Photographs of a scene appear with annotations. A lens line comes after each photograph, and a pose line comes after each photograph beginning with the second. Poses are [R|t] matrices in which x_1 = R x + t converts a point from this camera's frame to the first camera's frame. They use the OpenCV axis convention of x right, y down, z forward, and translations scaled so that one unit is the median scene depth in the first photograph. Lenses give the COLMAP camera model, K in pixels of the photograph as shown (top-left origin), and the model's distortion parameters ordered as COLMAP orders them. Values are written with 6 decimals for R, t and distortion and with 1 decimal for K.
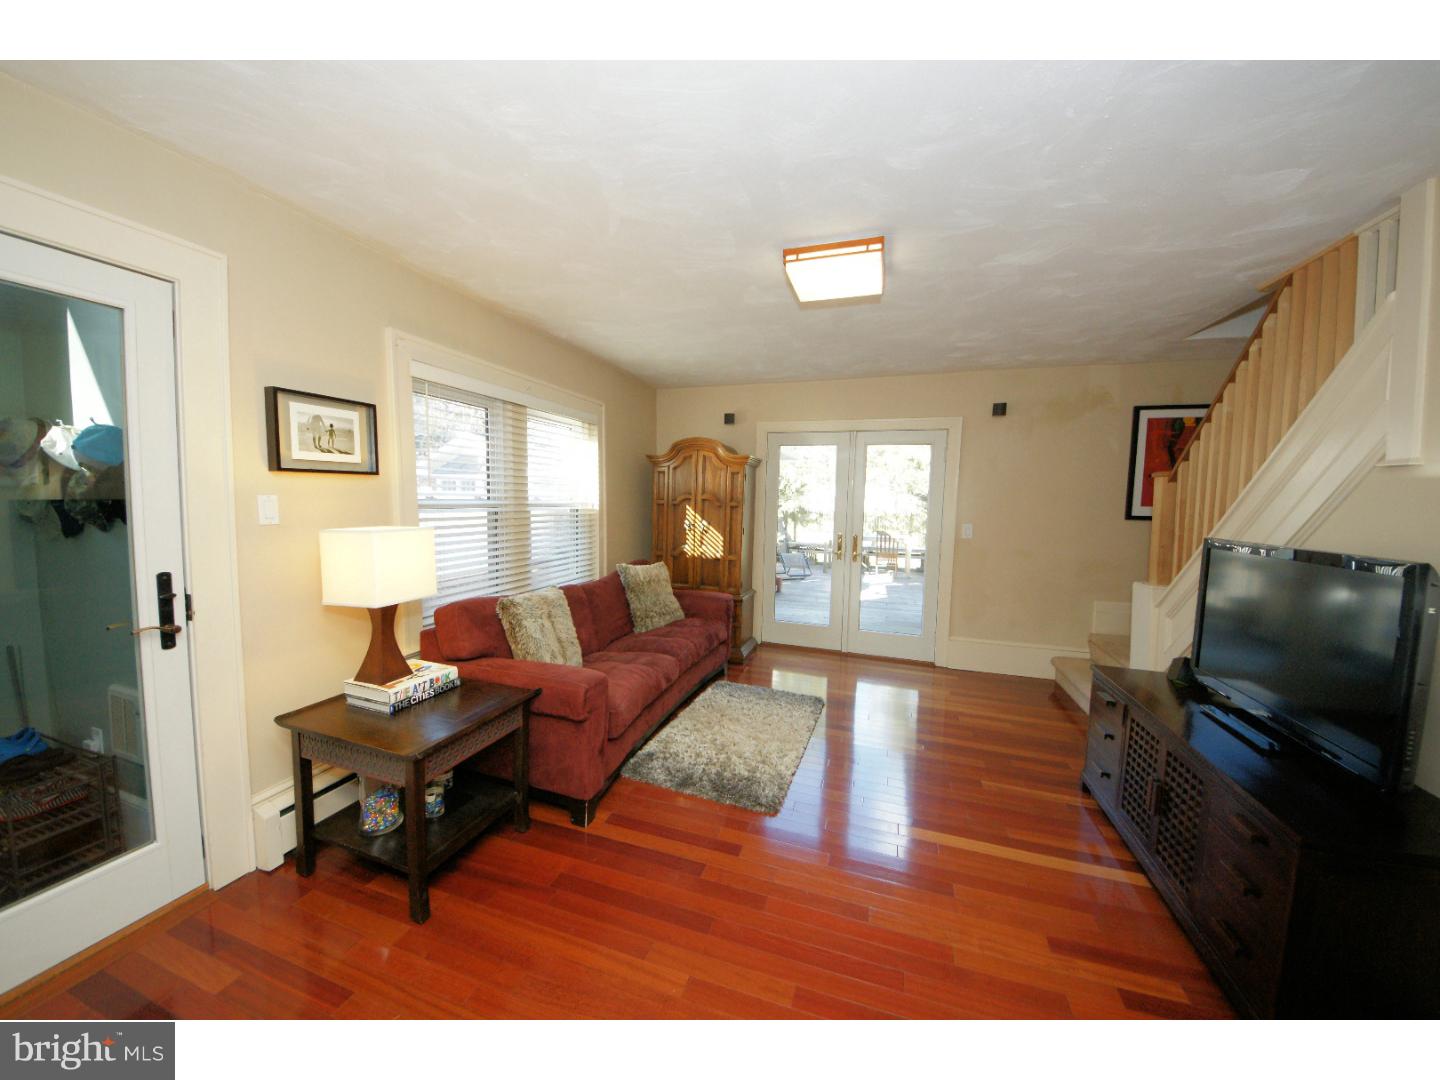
lens RADIAL K [[509.5, 0, 718.3], [0, 509.5, 545.4], [0, 0, 1]] dist [0.022285, -0.011860]
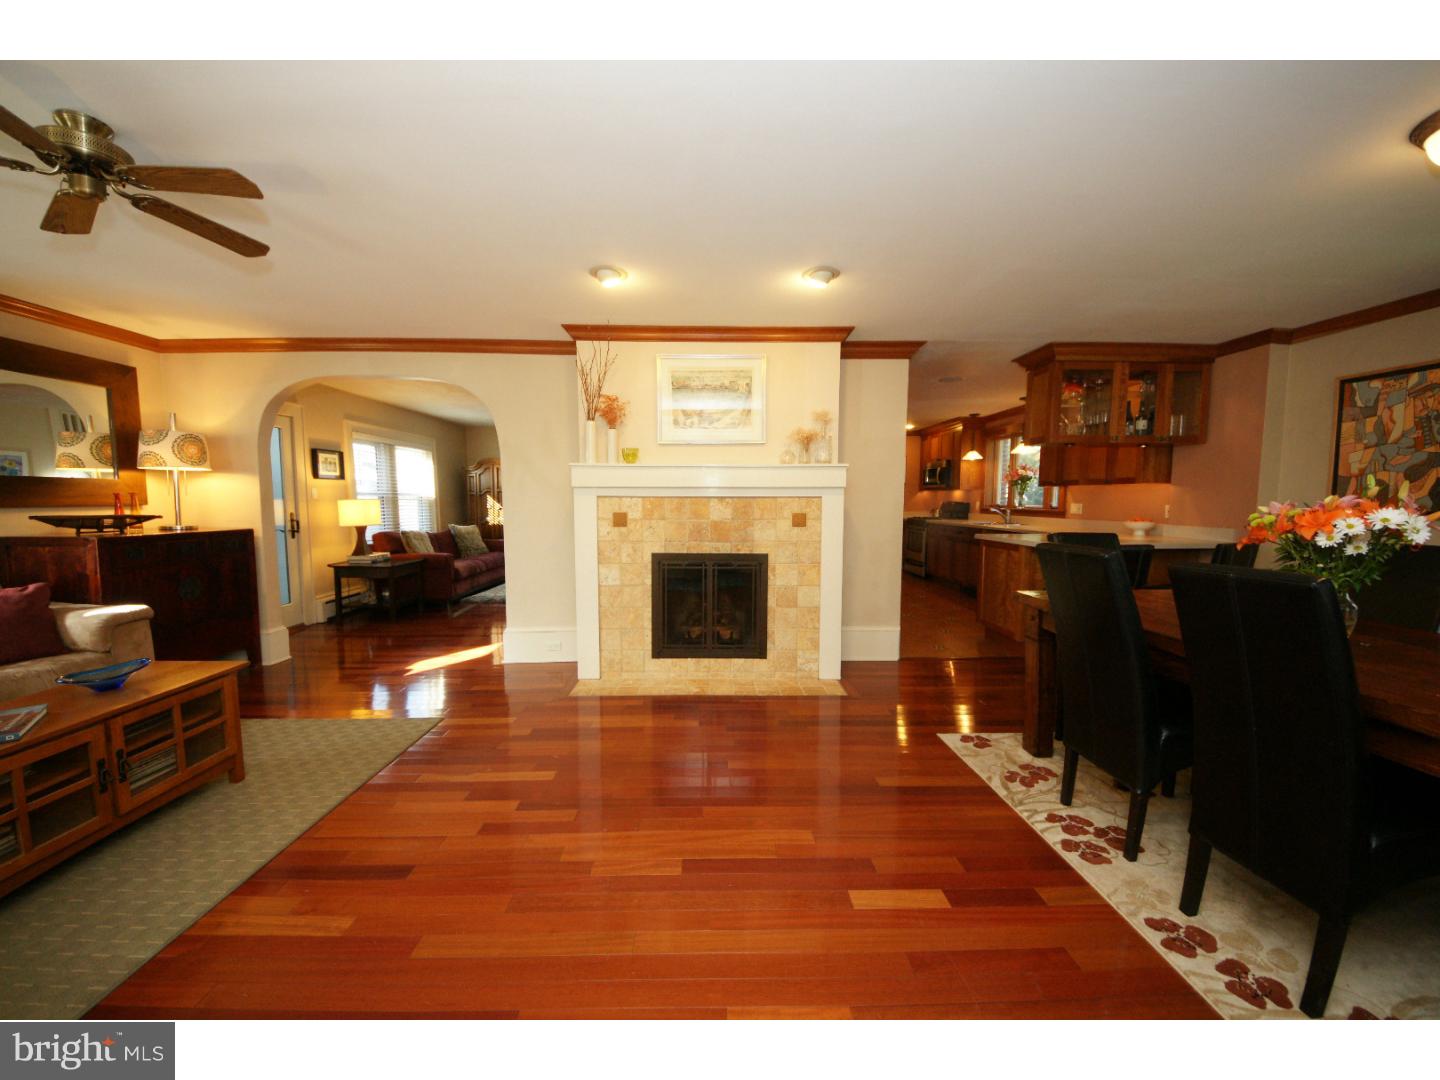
lens RADIAL K [[509.5, 0, 718.3], [0, 509.5, 545.4], [0, 0, 1]] dist [0.022285, -0.011860]
pose [[0.944332, -0.062702, 0.322965, 0.127873], [0.064331, 0.997913, 0.005639, 0.160403], [-0.322645, 0.015452, 0.946394, -1.101909]]
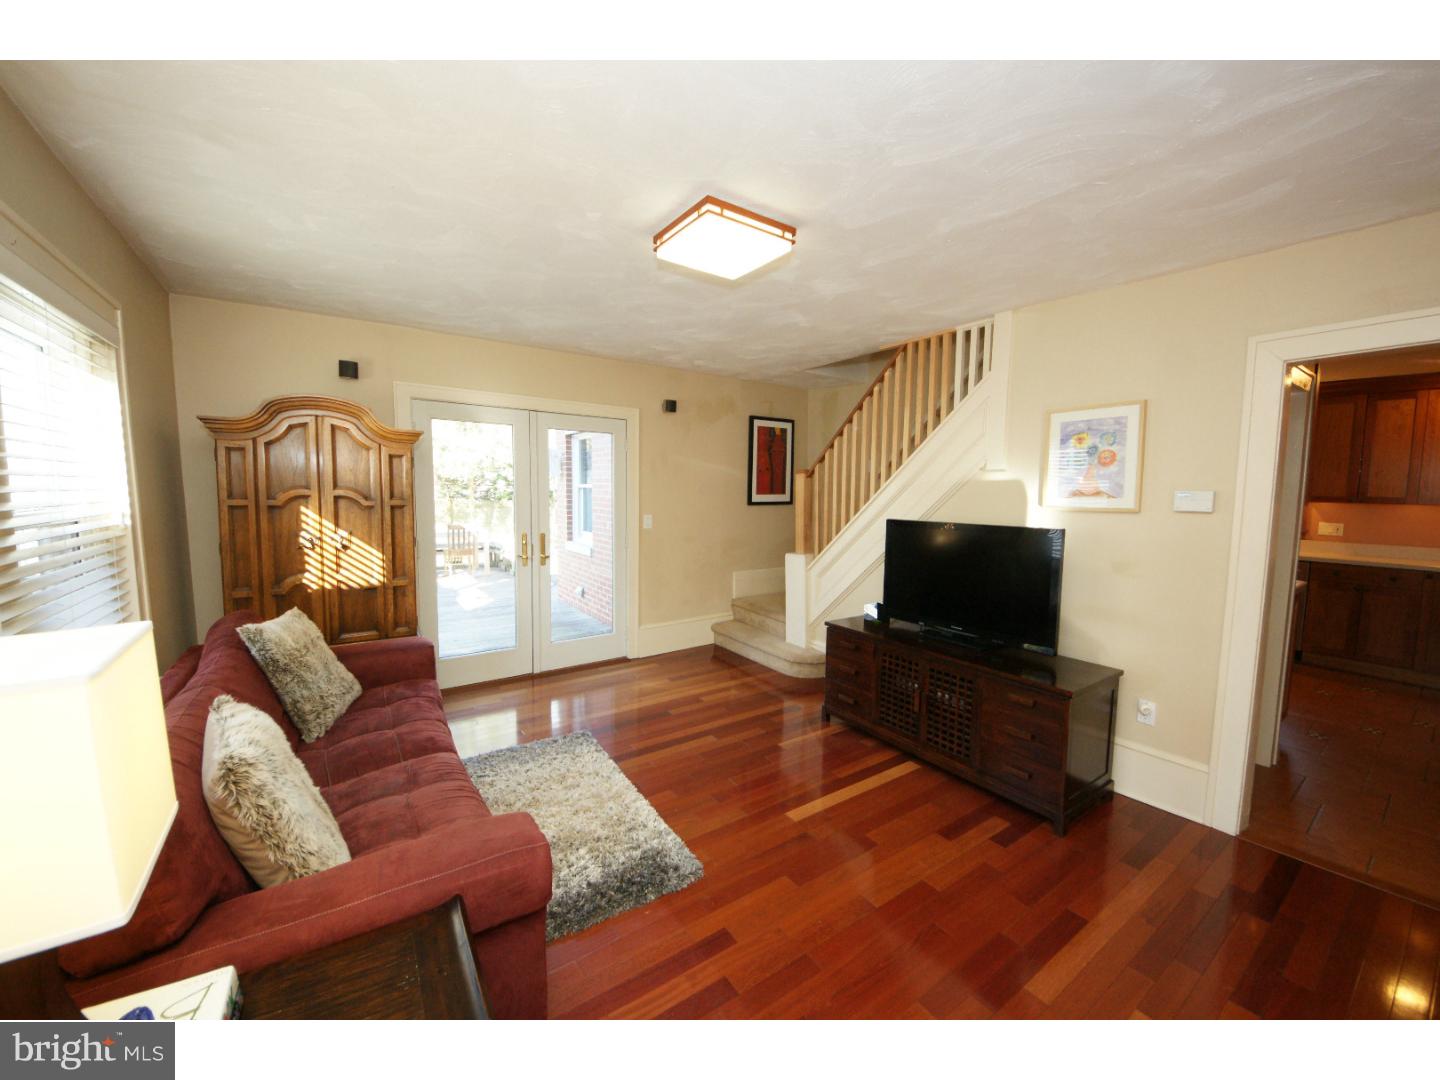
lens RADIAL K [[542.3, 0, 719.6], [0, 542.3, 541.1], [0, 0, 1]] dist [0.055687, -0.036321]
pose [[0.600444, -0.091193, 0.794450, -0.312941], [0.079331, 0.995368, 0.054298, -0.038396], [-0.795722, 0.030421, 0.604897, 0.242122]]
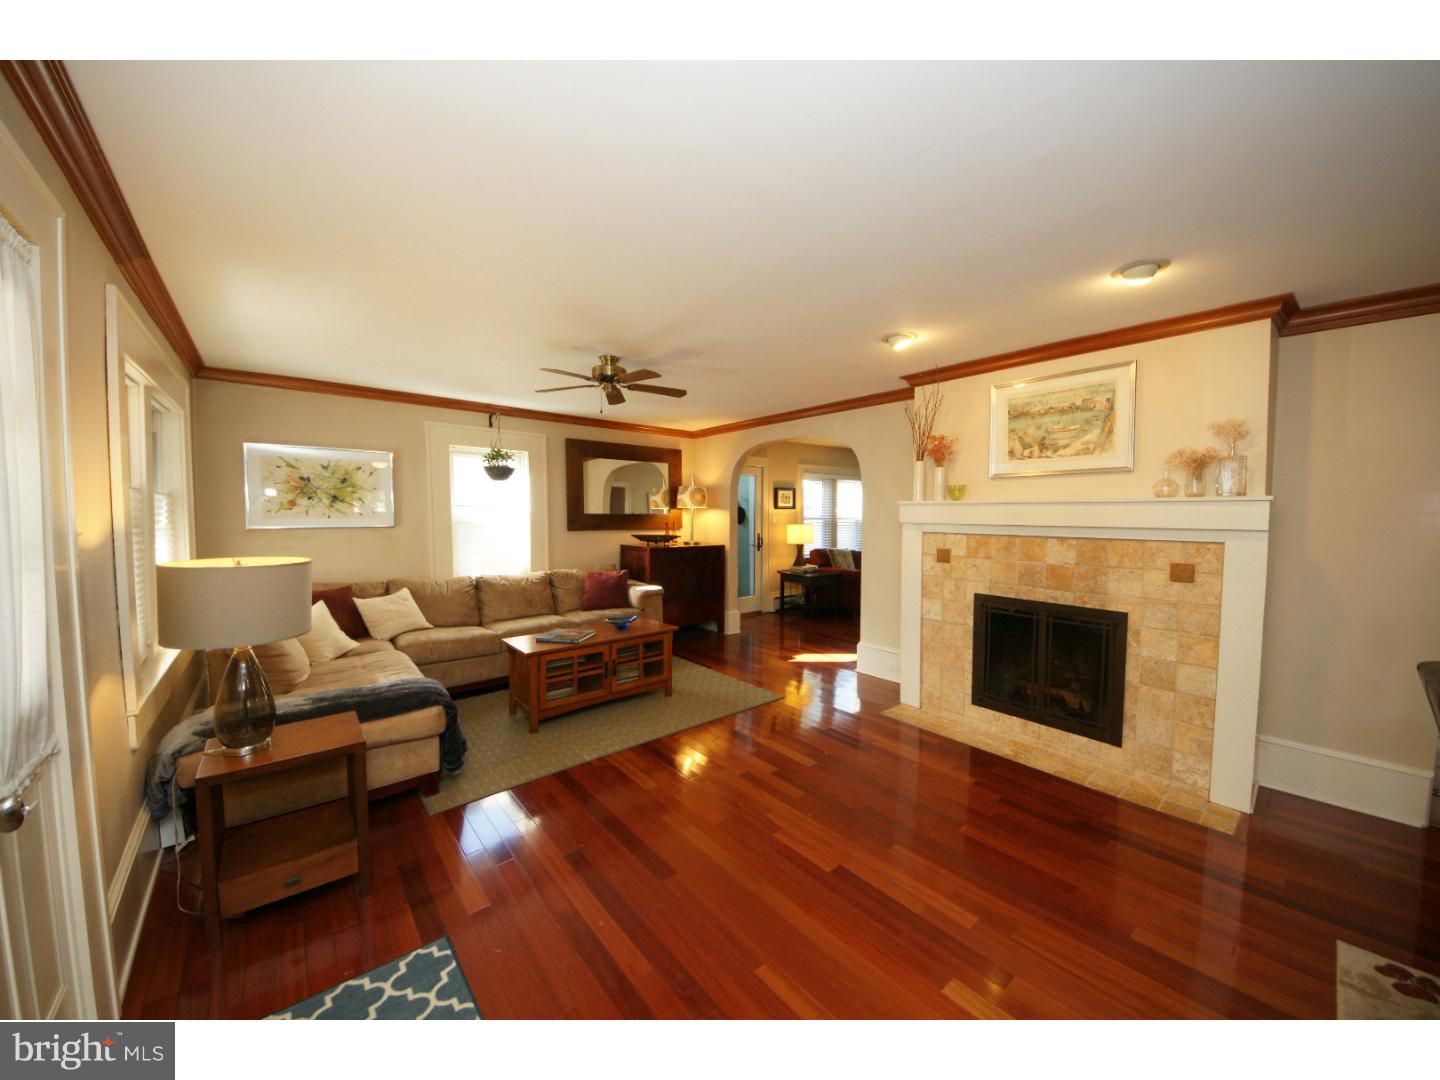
lens RADIAL K [[517.3, 0, 720.0], [0, 517.3, 540.0], [0, 0, 1]] dist [0.000017, -0.012831]
pose [[0.841162, -0.000796, -0.540782, 0.421086], [-0.029796, 0.998412, -0.047814, 0.136268], [0.539961, 0.056333, 0.839803, -1.178240]]
